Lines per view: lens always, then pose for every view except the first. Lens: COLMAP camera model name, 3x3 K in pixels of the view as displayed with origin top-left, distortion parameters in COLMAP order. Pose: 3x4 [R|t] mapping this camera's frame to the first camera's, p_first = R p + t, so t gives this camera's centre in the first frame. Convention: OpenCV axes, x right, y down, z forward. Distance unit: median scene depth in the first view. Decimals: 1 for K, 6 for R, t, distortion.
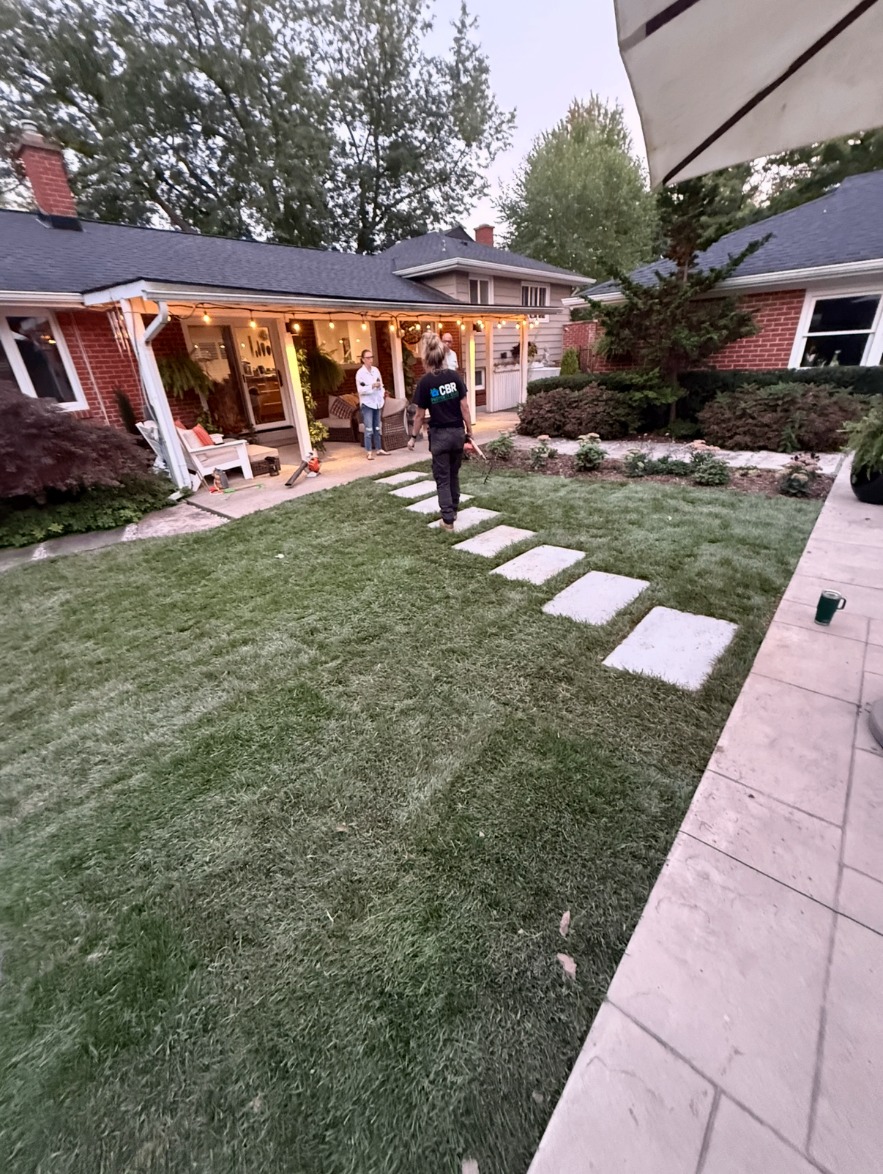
lens RADIAL K [[475.0, 0, 441.3], [0, 475.0, 585.2], [0, 0, 1]] dist [0.008807, 0.000450]
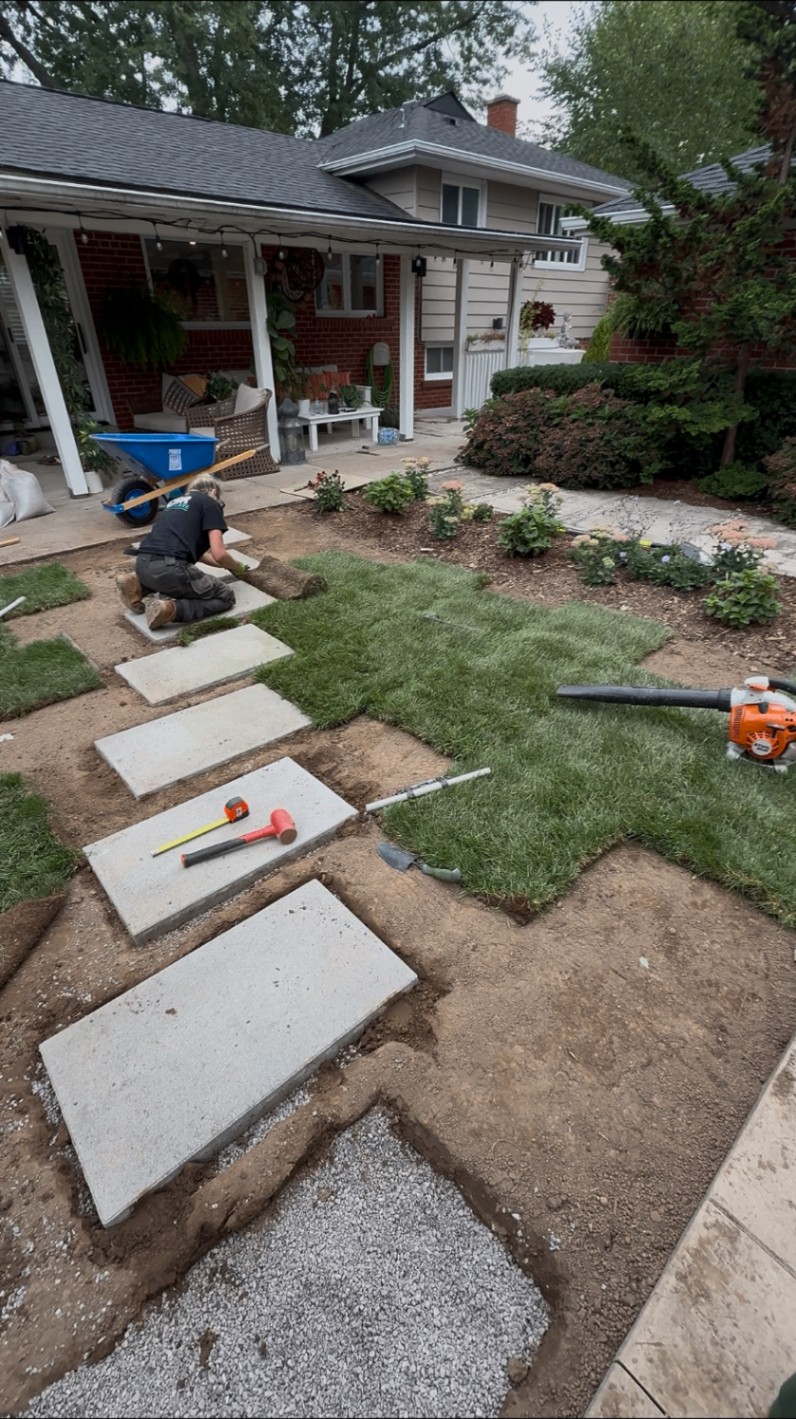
lens RADIAL K [[623.9, 0, 399.9], [0, 623.9, 712.5], [0, 0, 1]] dist [0.011500, -0.001649]
pose [[0.993296, 0.098157, -0.061060, 0.113916], [-0.090873, 0.989501, 0.112386, -0.067268], [0.071450, -0.106084, 0.991787, 0.139692]]
